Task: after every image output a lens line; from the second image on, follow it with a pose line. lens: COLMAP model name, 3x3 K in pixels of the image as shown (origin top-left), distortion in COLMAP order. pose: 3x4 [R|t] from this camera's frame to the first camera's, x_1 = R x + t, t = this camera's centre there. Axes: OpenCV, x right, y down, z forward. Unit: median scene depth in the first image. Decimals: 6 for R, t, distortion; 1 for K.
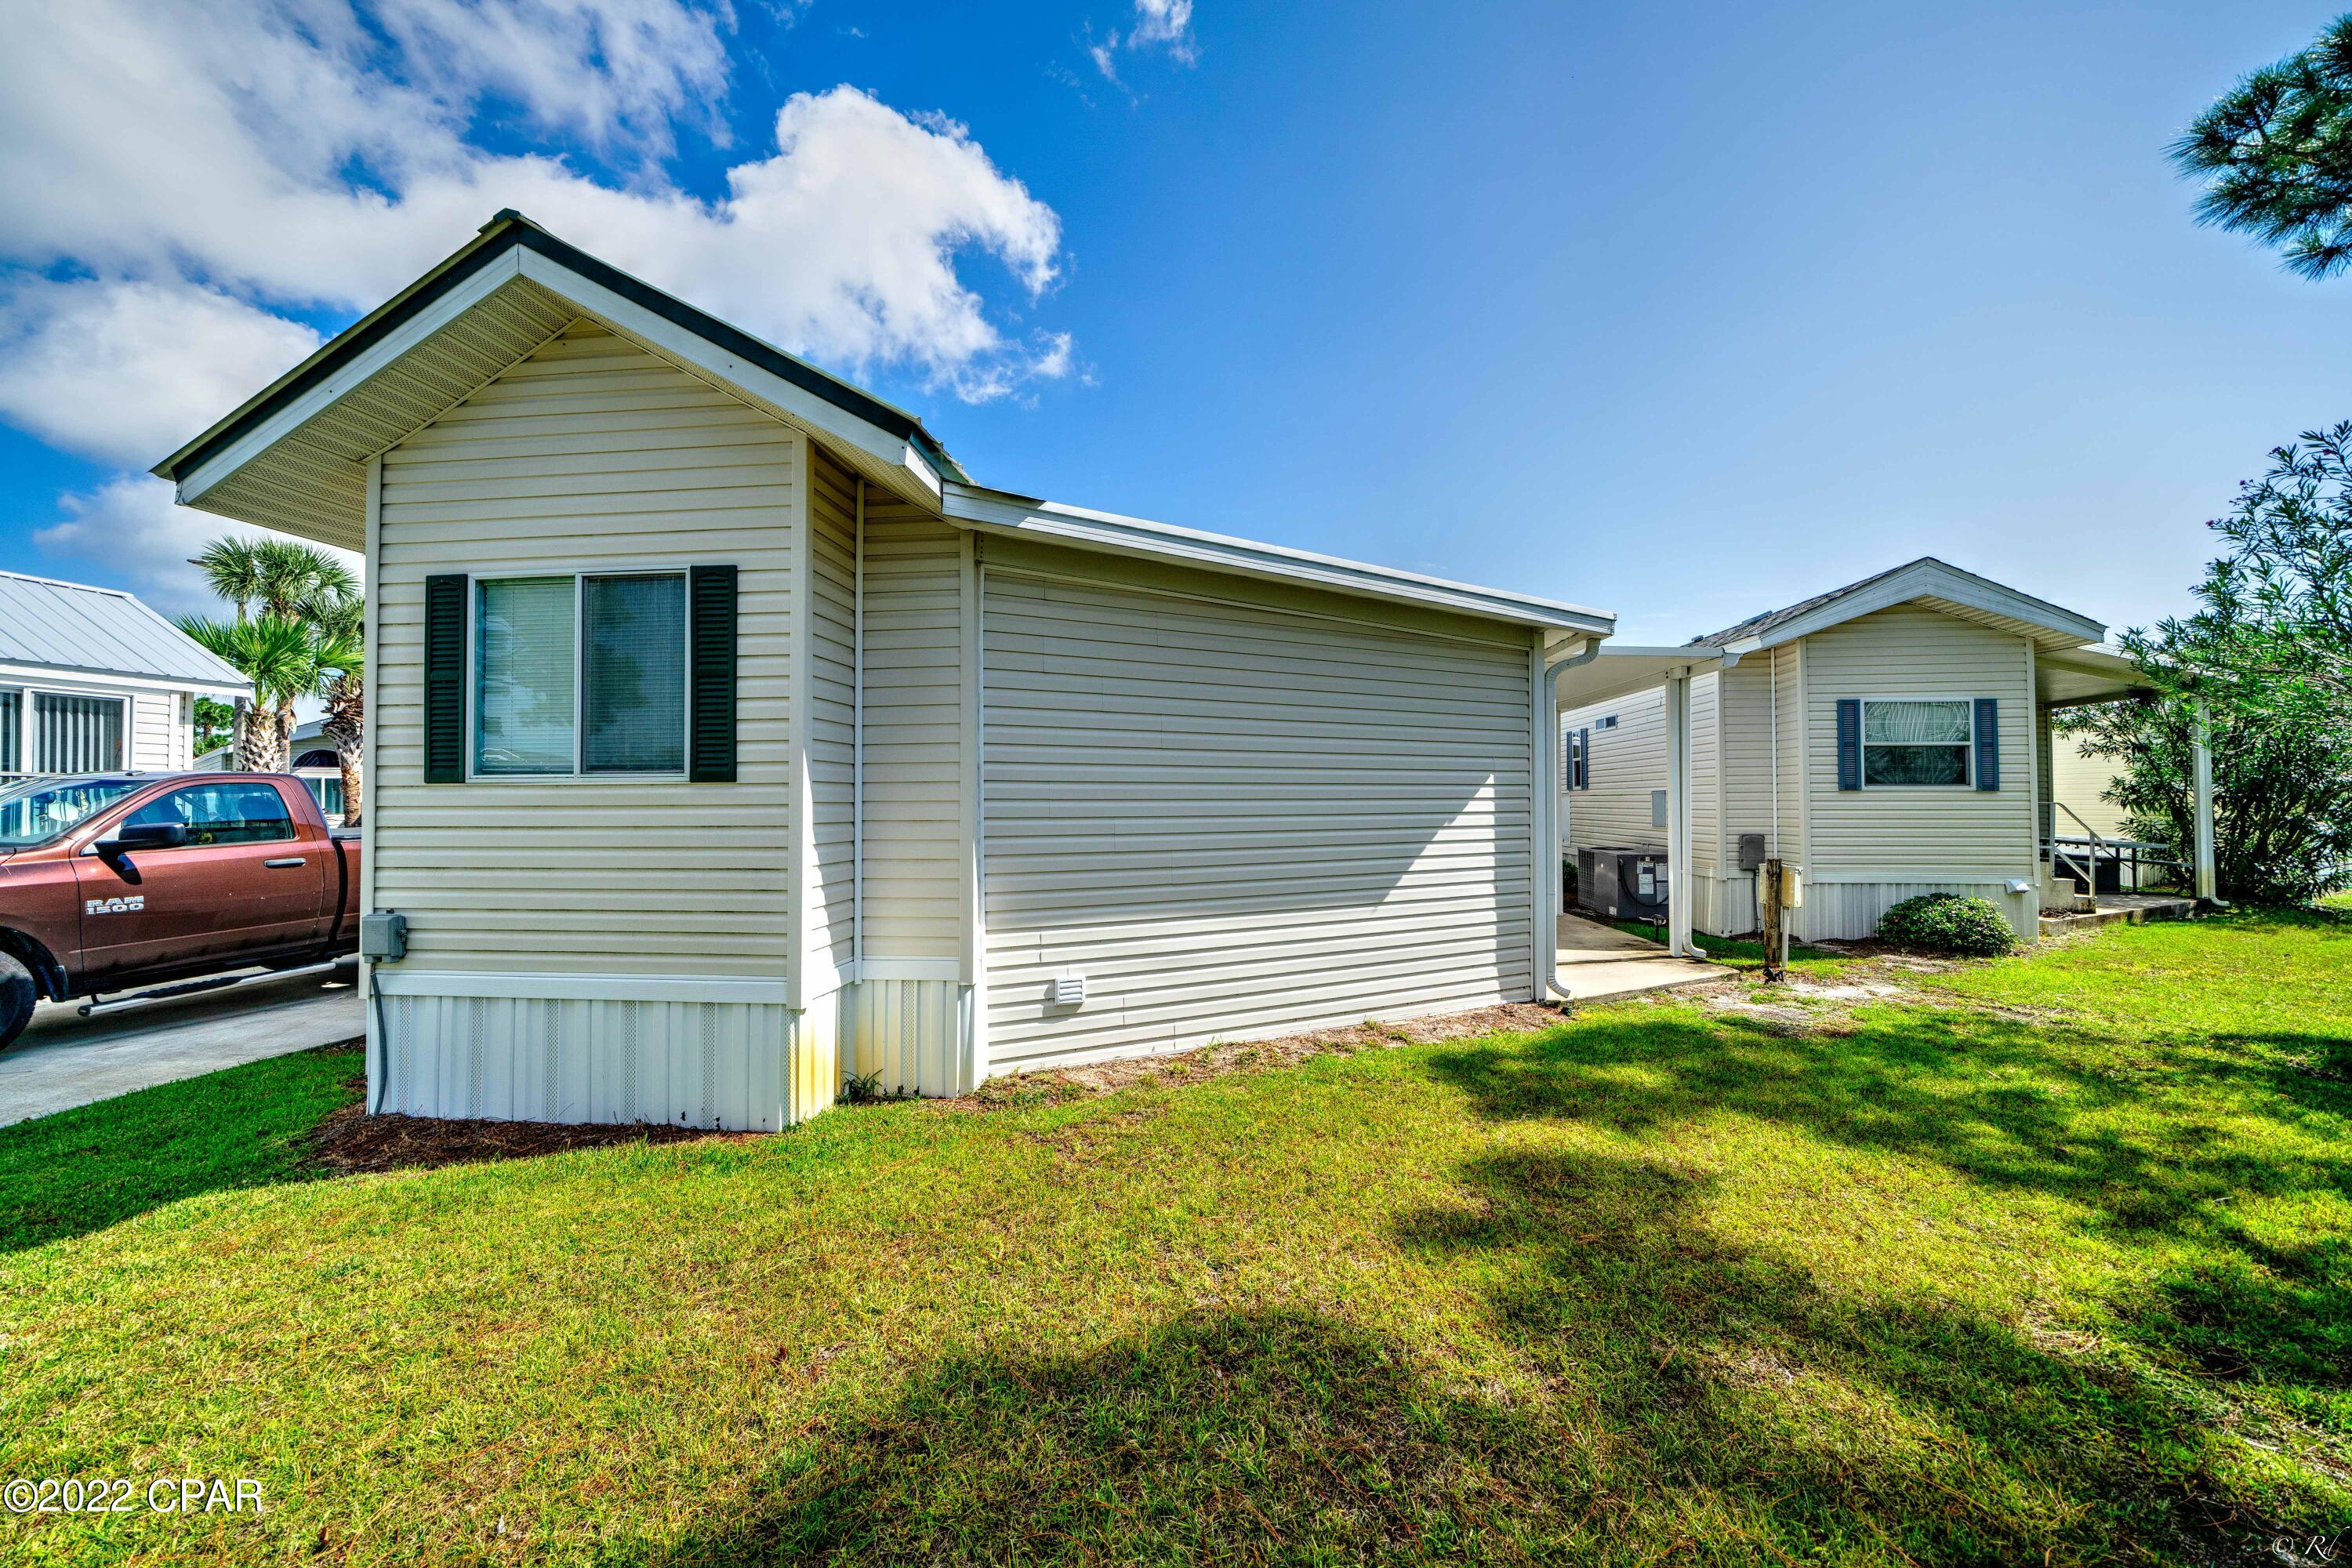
lens RADIAL K [[799.2, 0, 1170.4], [0, 799.2, 782.7], [0, 0, 1]] dist [-0.006930, 0.000107]
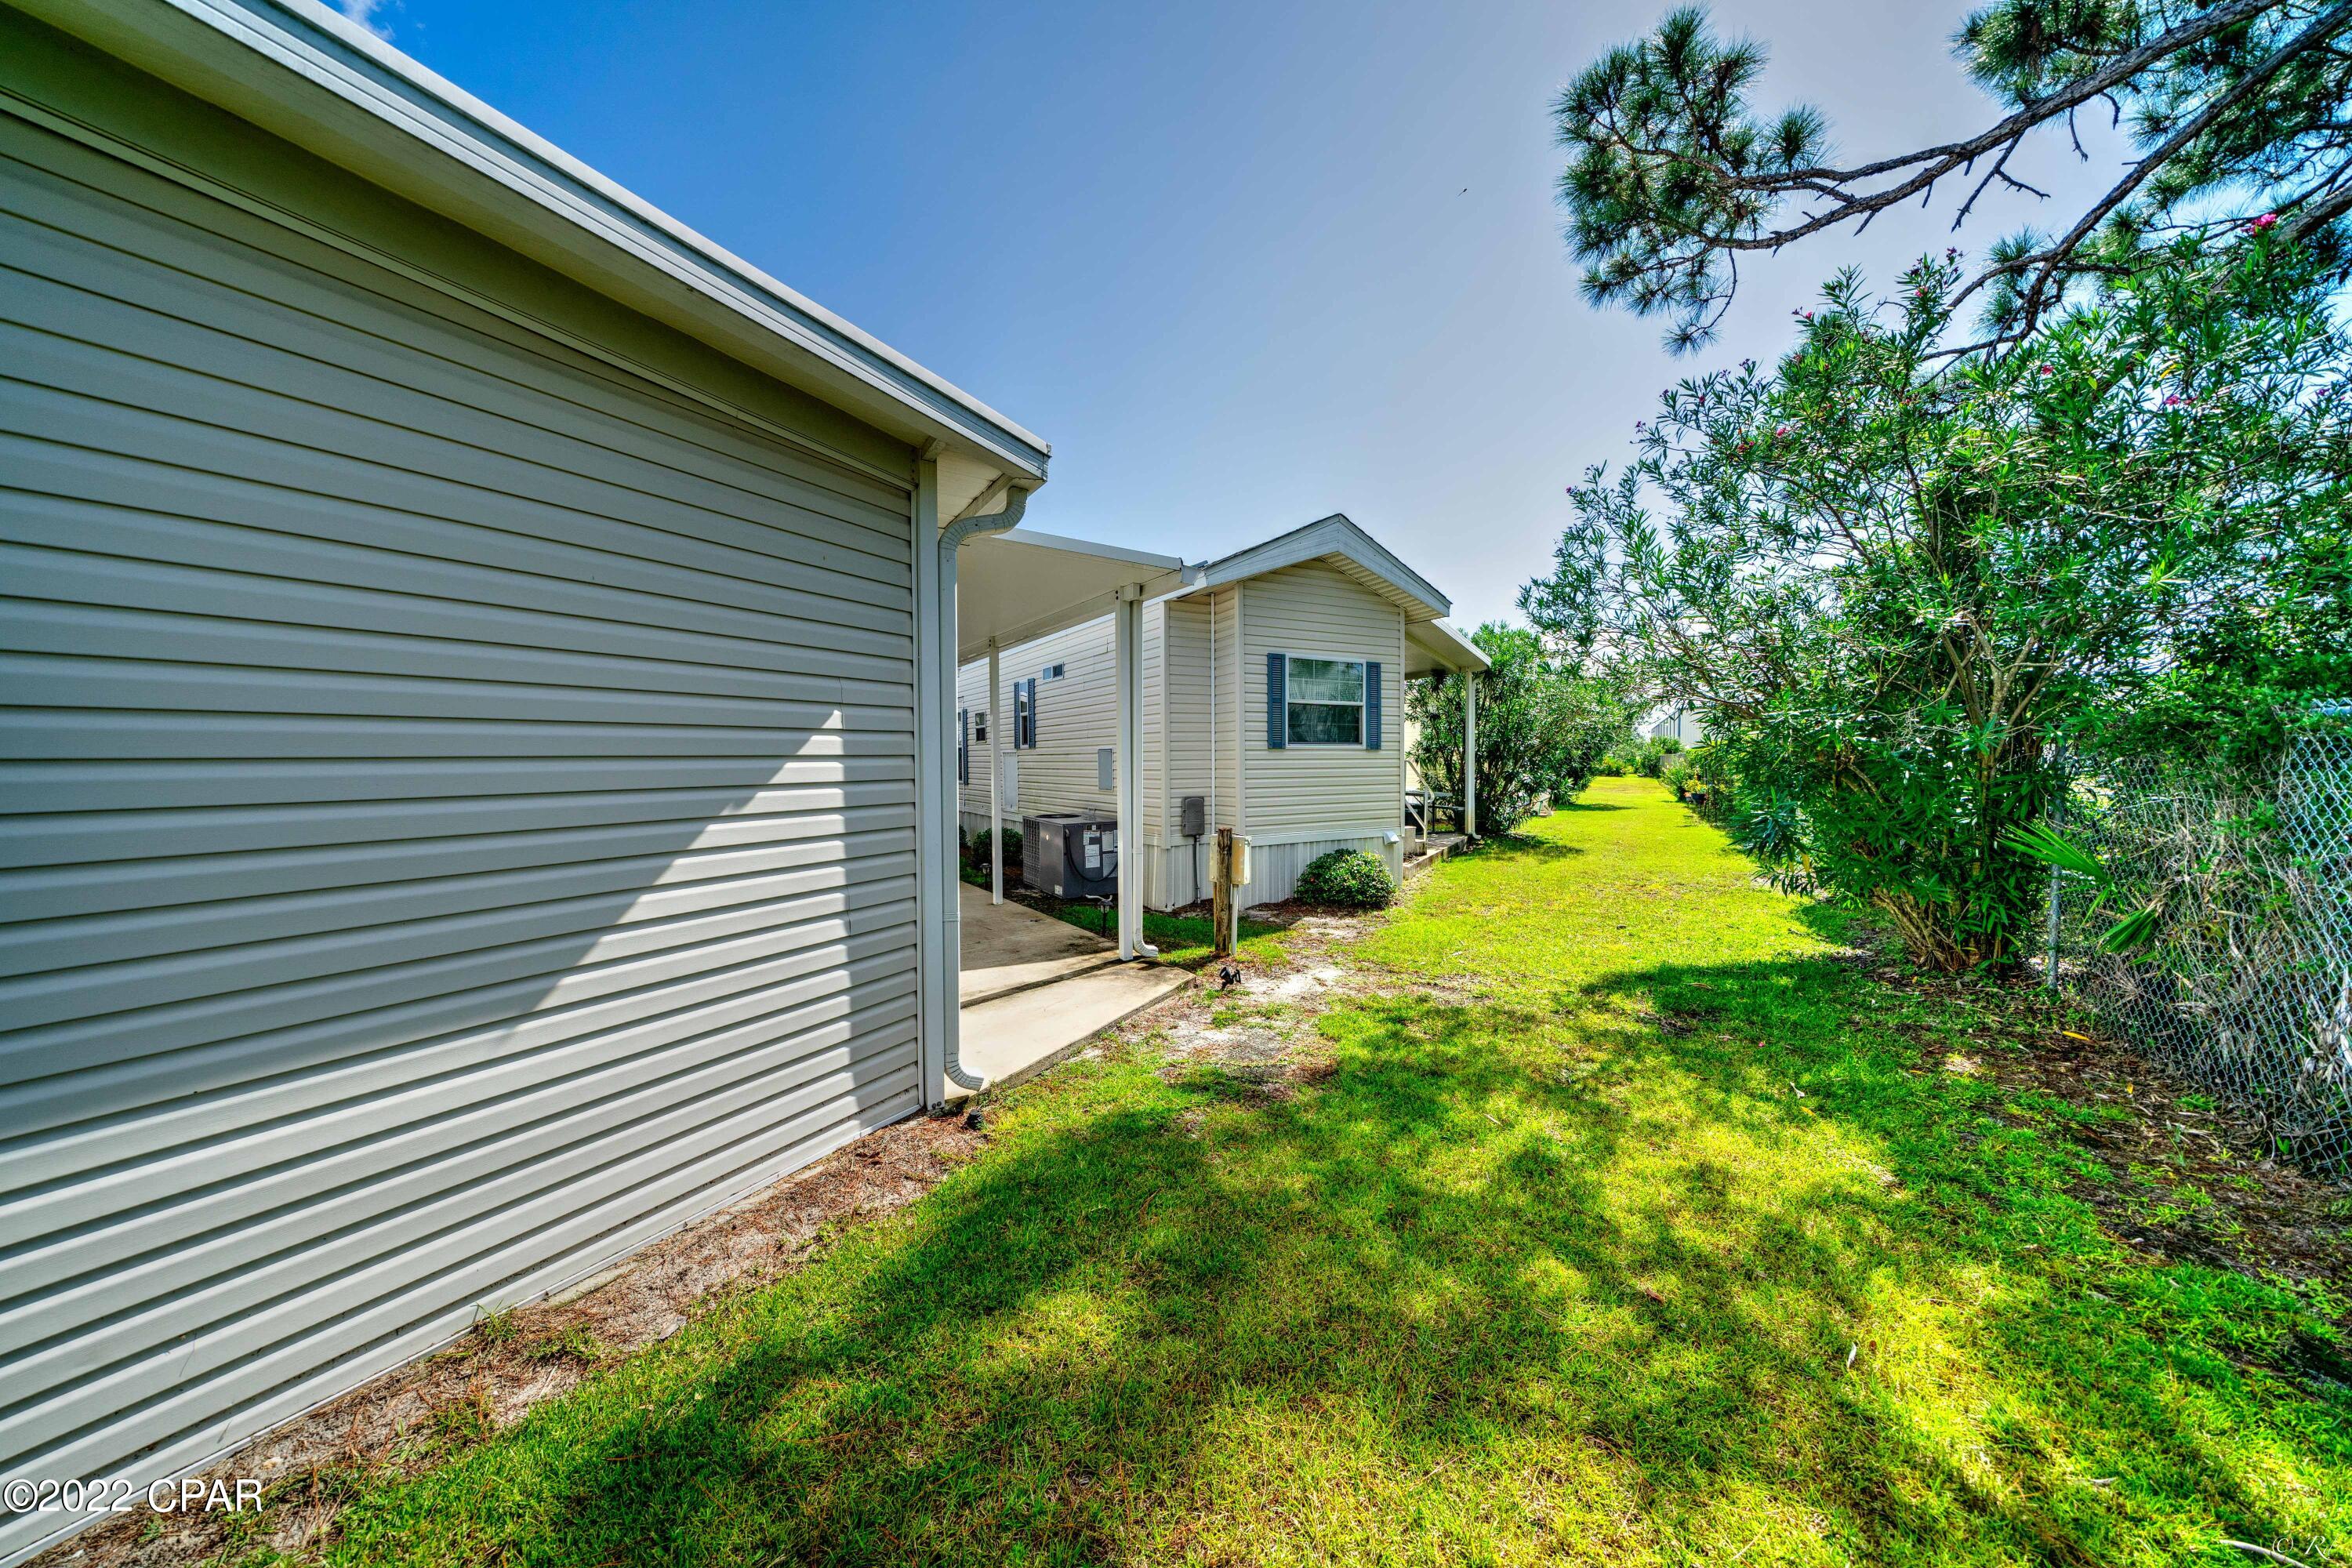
lens RADIAL K [[799.2, 0, 1170.4], [0, 799.2, 782.7], [0, 0, 1]] dist [-0.006930, 0.000107]
pose [[0.804972, -0.021927, 0.592907, 0.210484], [-0.006481, 0.998932, 0.045742, 0.008970], [-0.593277, -0.040664, 0.803971, 0.353443]]
